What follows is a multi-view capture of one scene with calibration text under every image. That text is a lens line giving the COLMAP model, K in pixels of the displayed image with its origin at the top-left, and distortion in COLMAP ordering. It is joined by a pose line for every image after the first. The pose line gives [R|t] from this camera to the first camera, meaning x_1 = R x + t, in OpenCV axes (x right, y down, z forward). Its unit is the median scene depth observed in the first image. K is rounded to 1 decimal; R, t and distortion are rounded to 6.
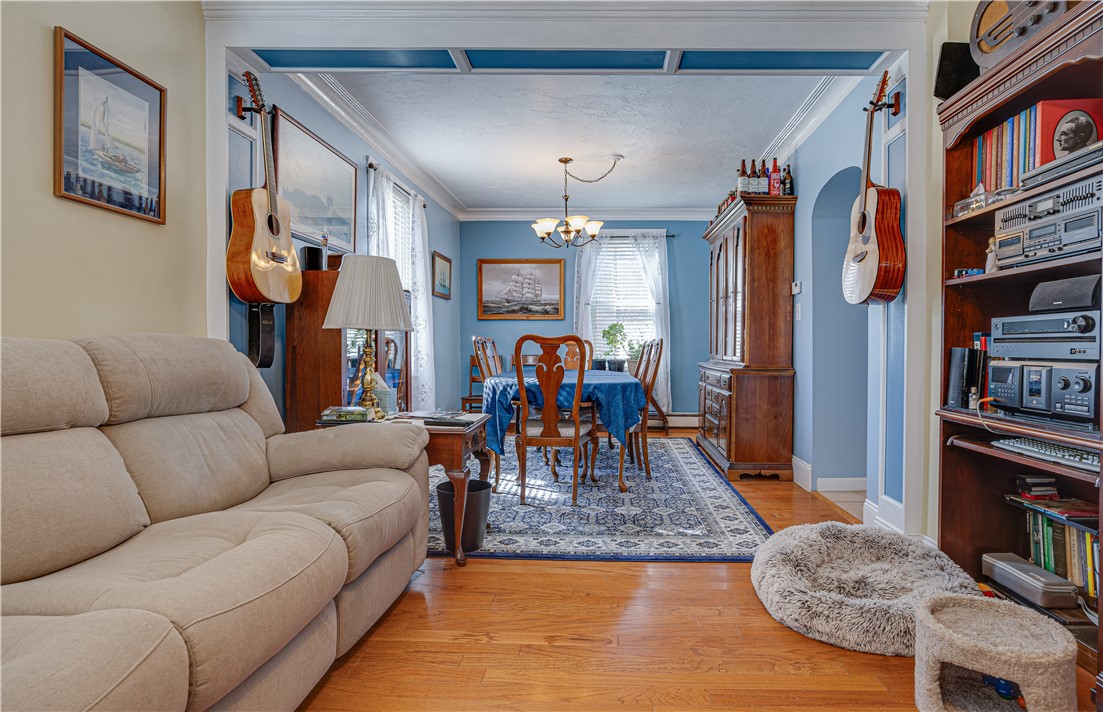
lens RADIAL K [[515.9, 0, 549.7], [0, 515.9, 351.7], [0, 0, 1]] dist [0.001211, 0.000806]
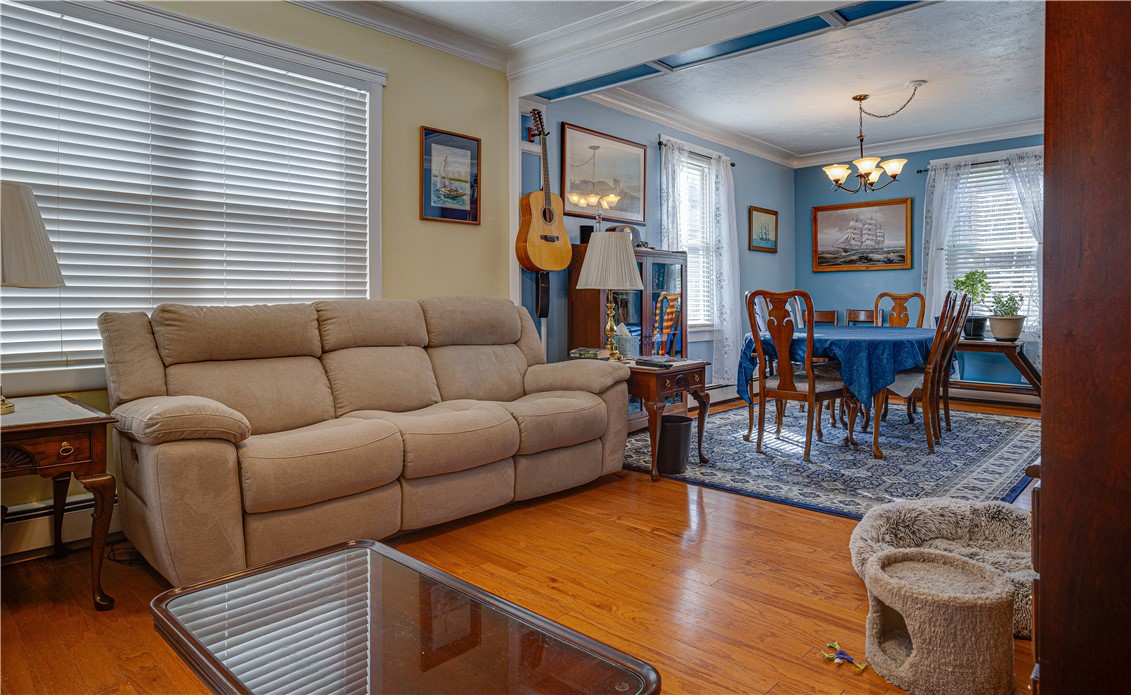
lens RADIAL K [[574.8, 0, 614.3], [0, 574.8, 308.5], [0, 0, 1]] dist [0.000344, 0.000666]
pose [[0.814482, 0.003128, -0.580180, 0.390114], [-0.001029, 0.999992, 0.003948, -0.000147], [0.580187, -0.002618, 0.814479, -0.122106]]
